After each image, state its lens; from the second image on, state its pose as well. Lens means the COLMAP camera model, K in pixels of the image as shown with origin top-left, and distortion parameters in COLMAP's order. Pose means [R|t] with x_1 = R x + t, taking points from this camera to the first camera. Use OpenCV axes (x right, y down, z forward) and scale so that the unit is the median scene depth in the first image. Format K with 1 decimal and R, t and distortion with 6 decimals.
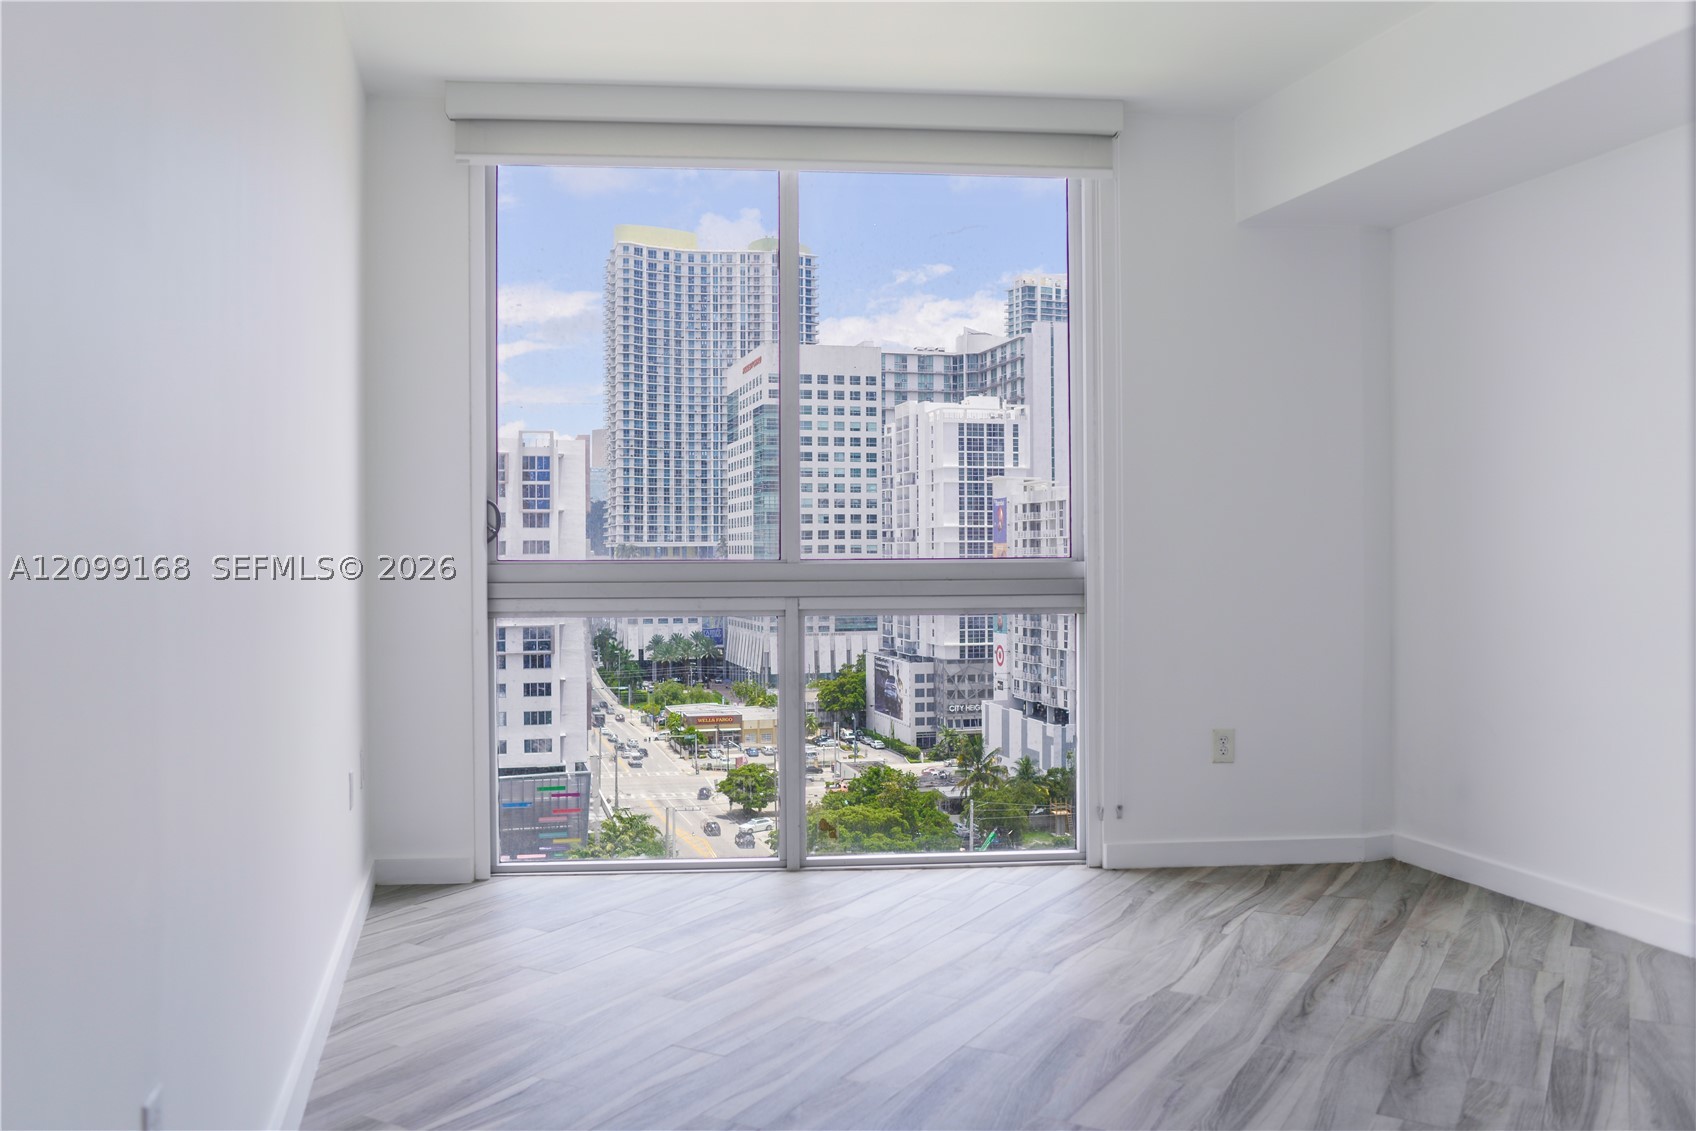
lens RADIAL K [[1372.8, 0, 848.0], [0, 1372.8, 565.5], [0, 0, 1]] dist [-0.075612, 0.093262]
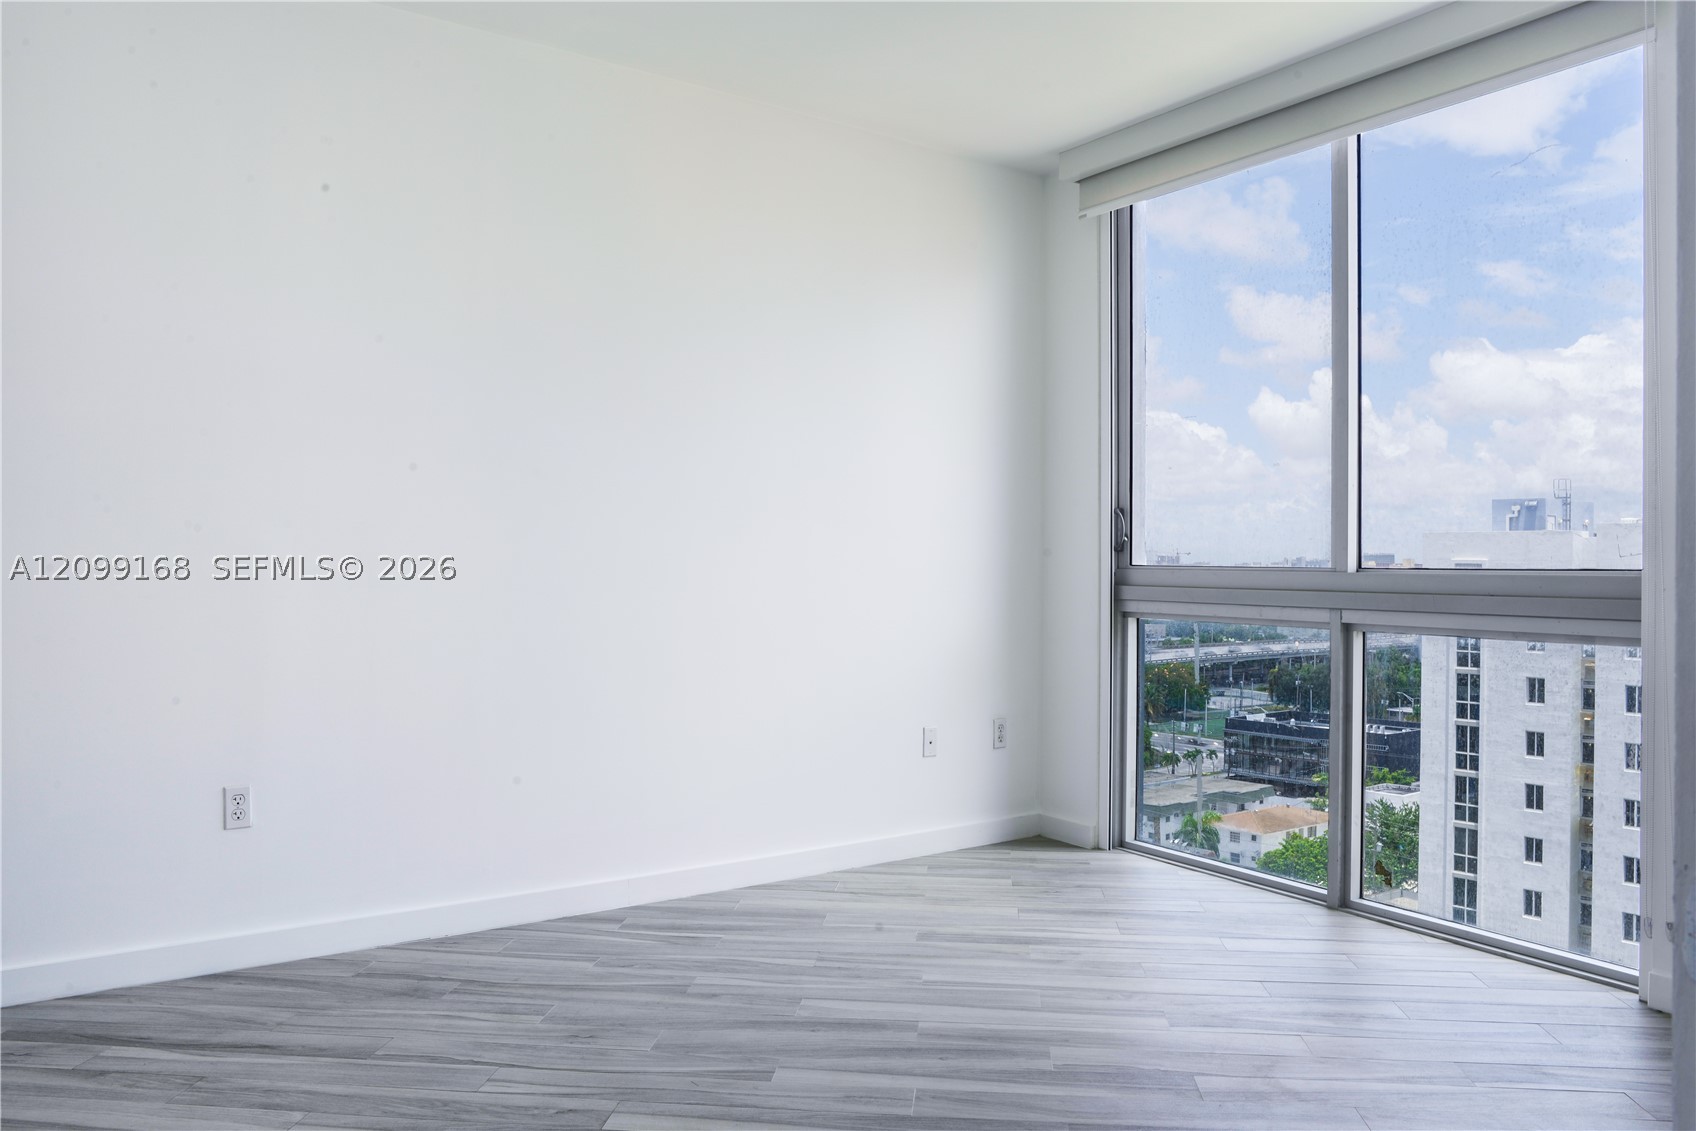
lens RADIAL K [[1372.8, 0, 848.0], [0, 1372.8, 565.5], [0, 0, 1]] dist [-0.075612, 0.093262]
pose [[0.435948, 0.010523, -0.899910, 0.915447], [-0.032266, 0.999472, -0.003944, 0.011722], [0.899393, 0.030756, 0.436058, 0.452458]]
